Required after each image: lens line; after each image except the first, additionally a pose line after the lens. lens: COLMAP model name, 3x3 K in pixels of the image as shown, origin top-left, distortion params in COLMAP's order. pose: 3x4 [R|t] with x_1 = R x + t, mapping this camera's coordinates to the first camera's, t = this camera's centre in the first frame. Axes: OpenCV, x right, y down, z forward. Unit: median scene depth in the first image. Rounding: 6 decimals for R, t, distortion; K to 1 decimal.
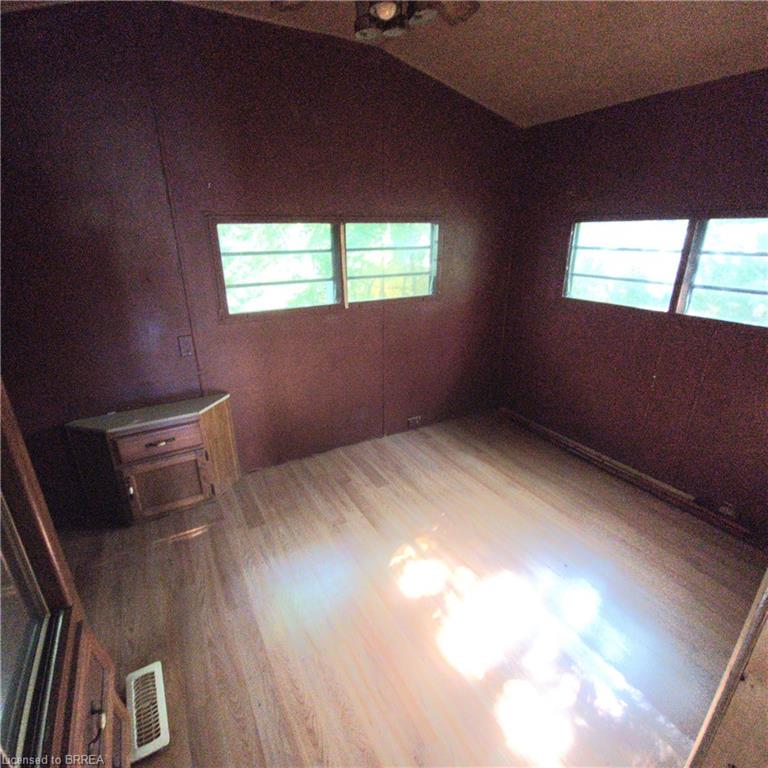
lens RADIAL K [[423.7, 0, 376.6], [0, 423.7, 386.2], [0, 0, 1]] dist [-0.002040, -0.000256]
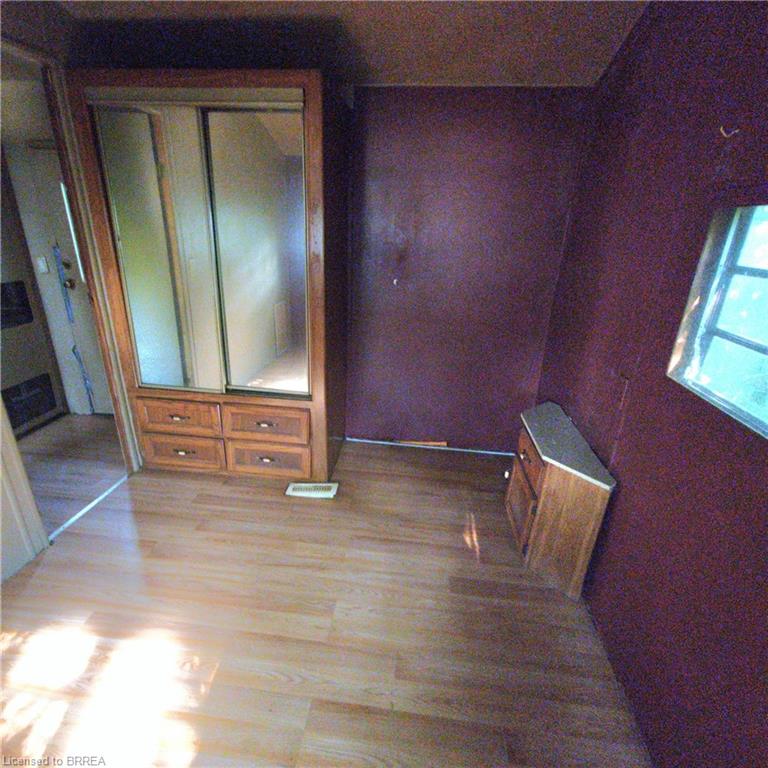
lens RADIAL K [[423.7, 0, 376.6], [0, 423.7, 386.2], [0, 0, 1]] dist [-0.002040, -0.000256]
pose [[-0.582109, 0.285797, -0.761229, 0.338773], [-0.313501, 0.784924, 0.534426, -0.390263], [0.750244, 0.549740, -0.367314, 1.086716]]
